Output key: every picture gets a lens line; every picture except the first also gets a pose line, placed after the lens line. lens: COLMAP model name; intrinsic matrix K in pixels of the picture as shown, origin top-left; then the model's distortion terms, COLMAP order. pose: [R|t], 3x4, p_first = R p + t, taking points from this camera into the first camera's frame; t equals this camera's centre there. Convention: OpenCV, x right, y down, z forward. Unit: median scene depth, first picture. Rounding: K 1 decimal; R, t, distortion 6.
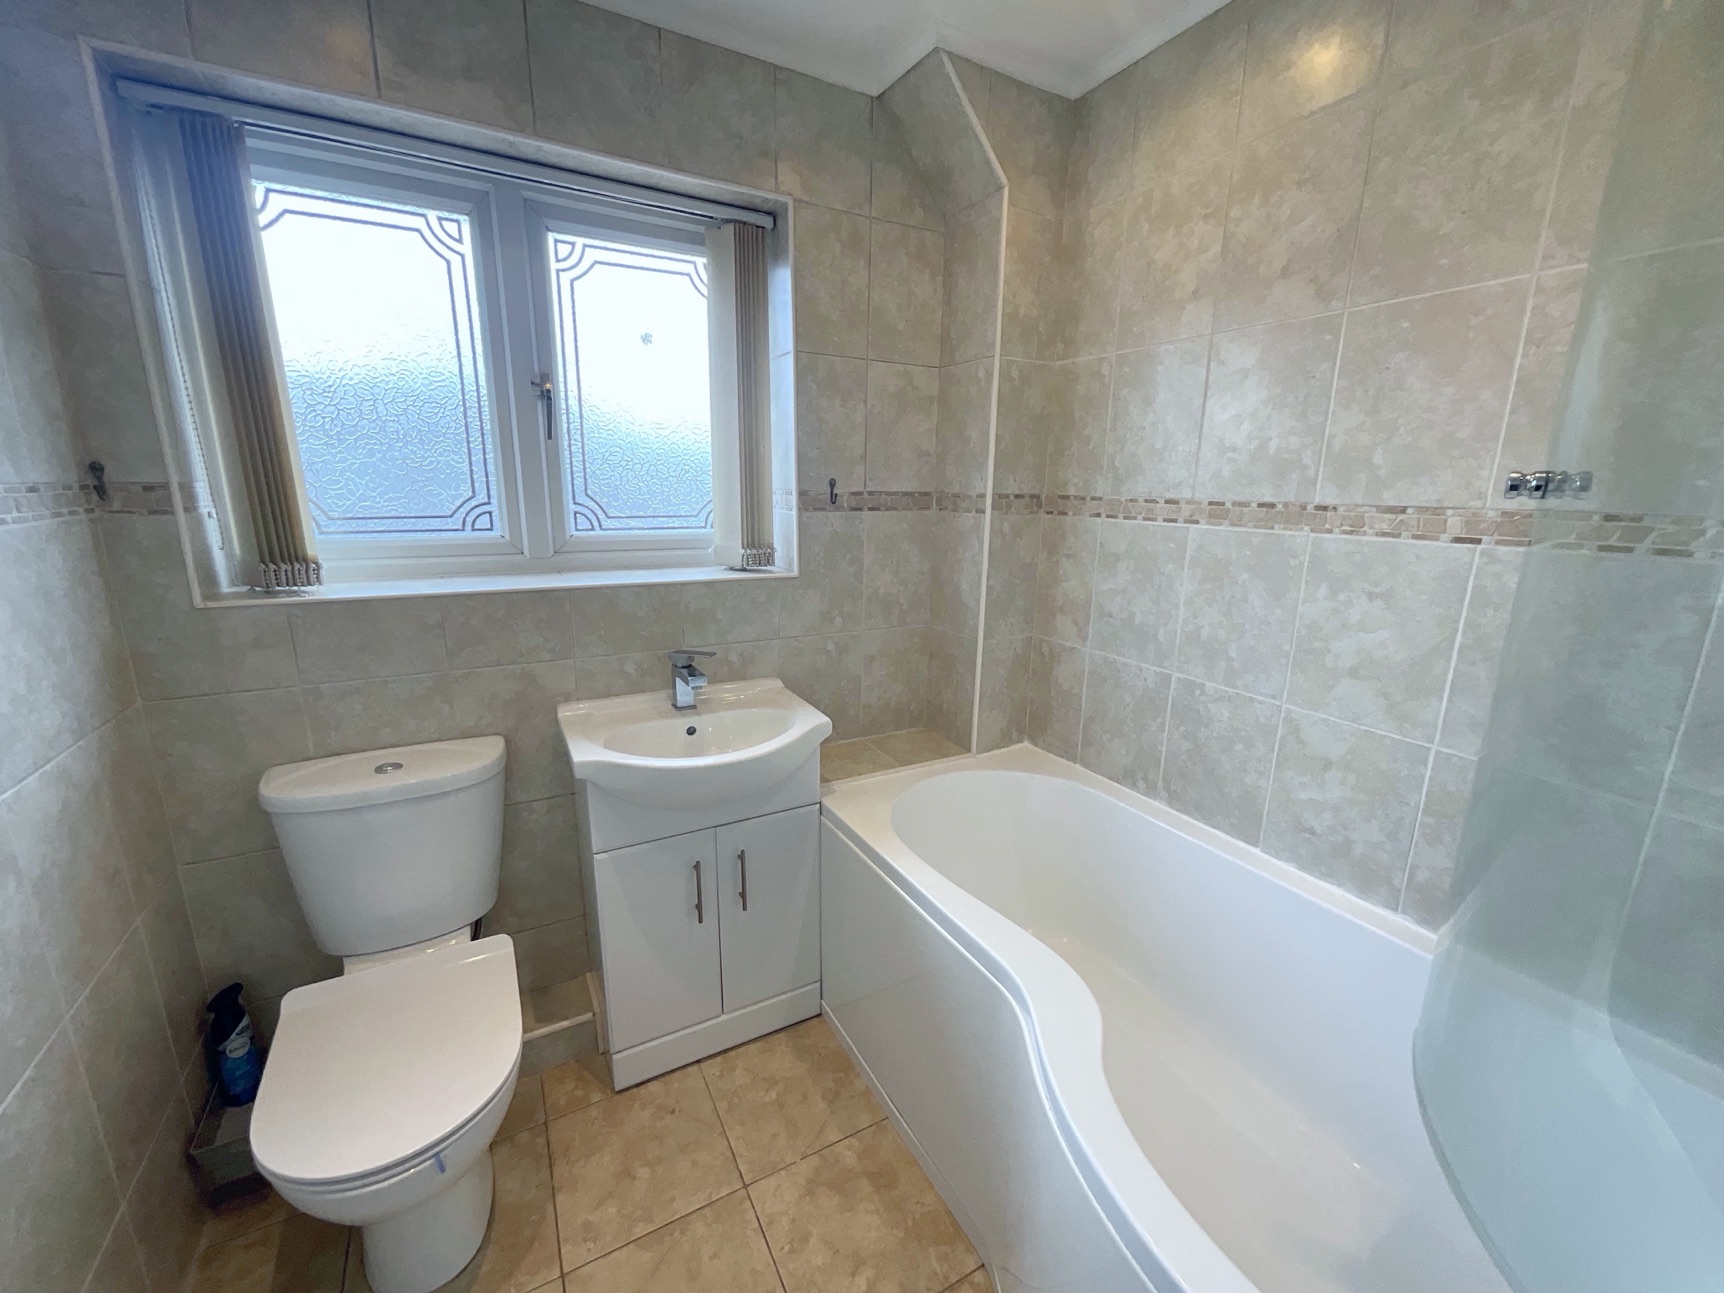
lens RADIAL K [[698.9, 0, 860.3], [0, 698.9, 647.0], [0, 0, 1]] dist [-0.006330, 0.003227]
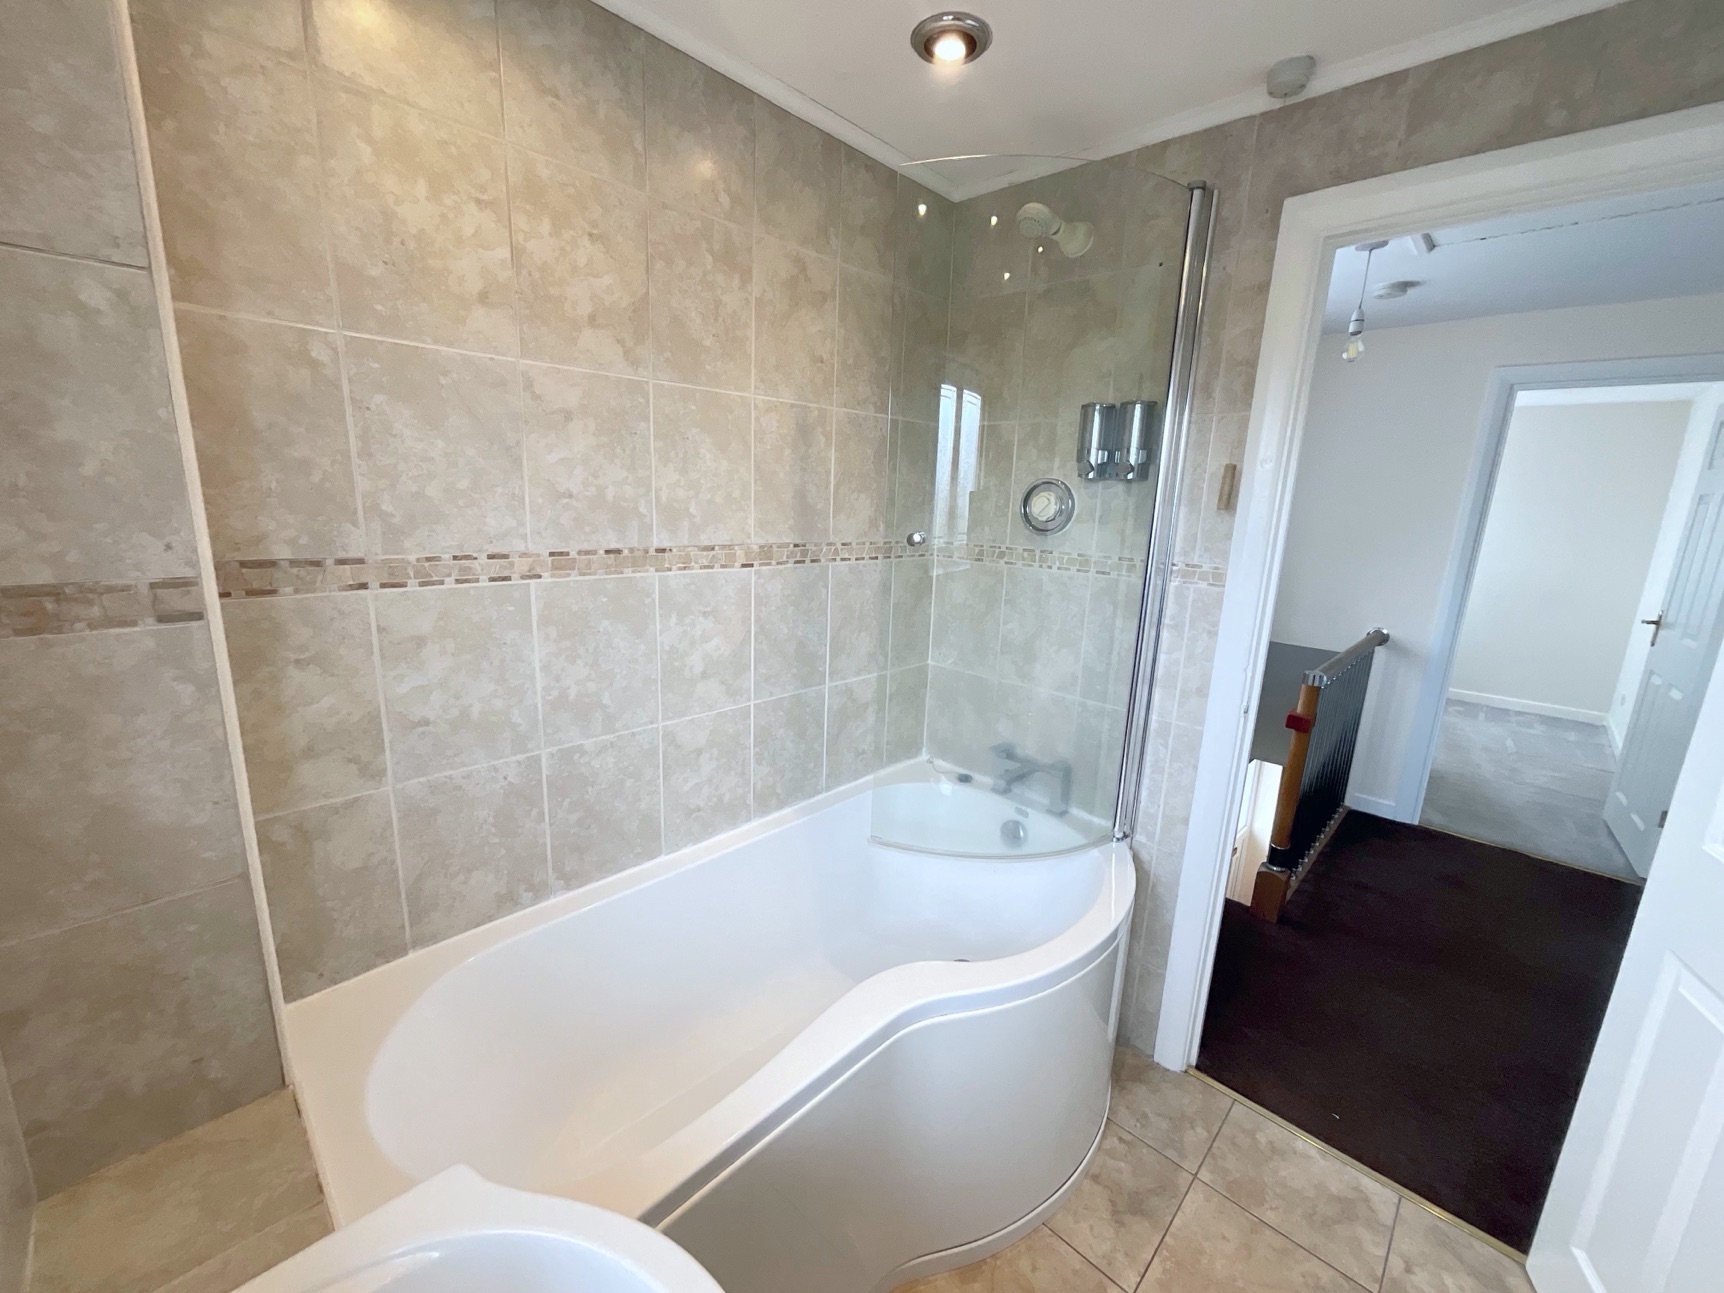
lens RADIAL K [[698.9, 0, 859.4], [0, 698.9, 646.3], [0, 0, 1]] dist [-0.006330, 0.003227]
pose [[-0.297425, -0.229330, 0.926794, -0.472165], [0.180091, 0.939822, 0.290348, -0.287815], [-0.937606, 0.253264, -0.238226, 0.889022]]
